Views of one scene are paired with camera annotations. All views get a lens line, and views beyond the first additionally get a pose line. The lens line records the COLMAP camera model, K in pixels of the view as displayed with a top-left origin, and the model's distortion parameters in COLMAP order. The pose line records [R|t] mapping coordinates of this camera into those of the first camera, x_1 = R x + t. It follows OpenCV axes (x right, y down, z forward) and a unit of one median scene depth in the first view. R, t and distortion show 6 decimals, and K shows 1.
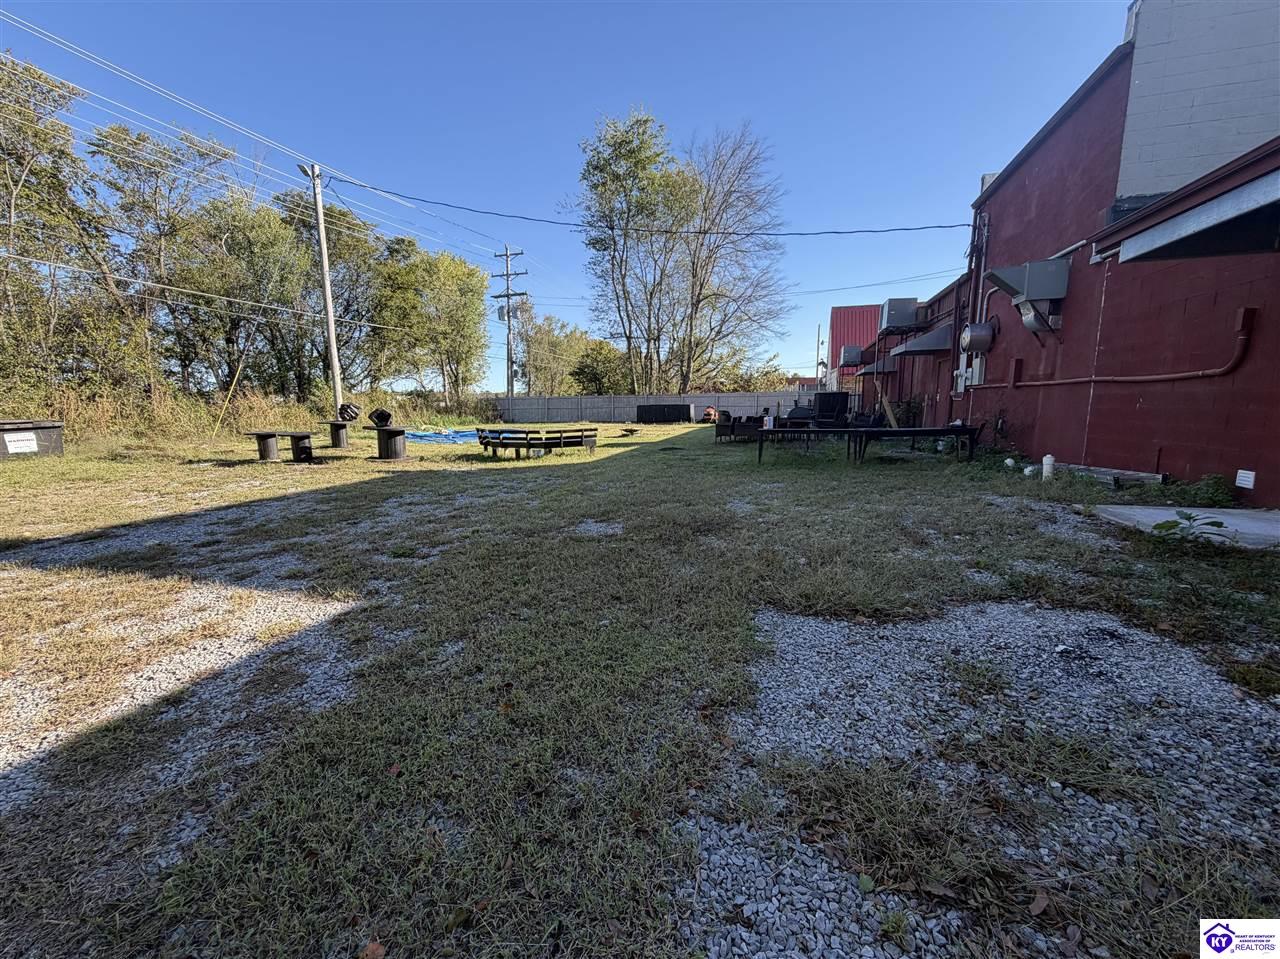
lens RADIAL K [[510.1, 0, 641.6], [0, 510.1, 481.3], [0, 0, 1]] dist [0.000813, -0.000068]
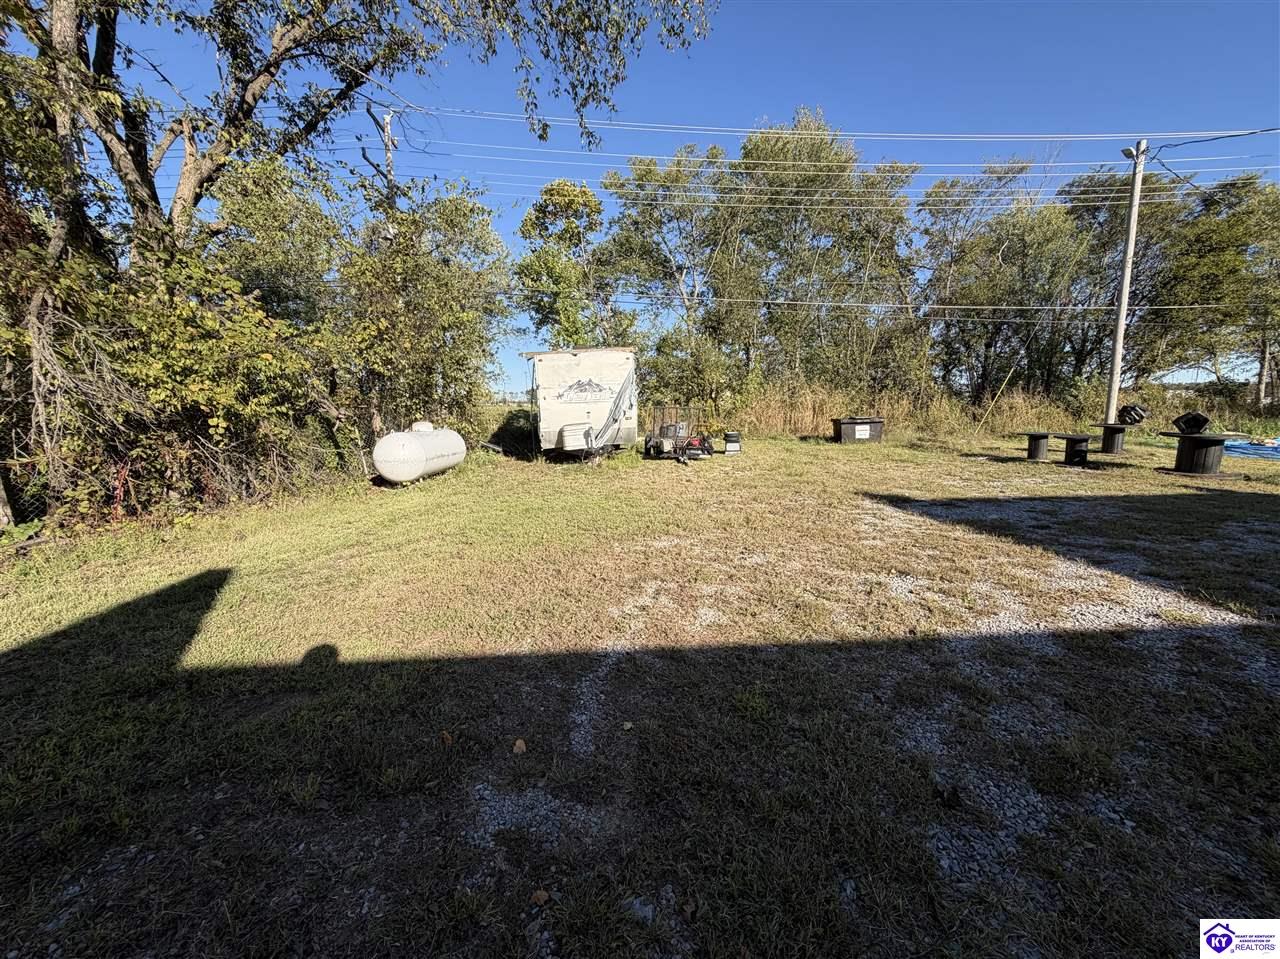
lens RADIAL K [[510.1, 0, 638.7], [0, 510.1, 480.9], [0, 0, 1]] dist [0.000813, -0.000068]
pose [[0.337680, 0.138236, -0.931055, -0.017956], [-0.135081, 0.986035, 0.097407, 0.008097], [0.931518, 0.092875, 0.351637, -0.108606]]
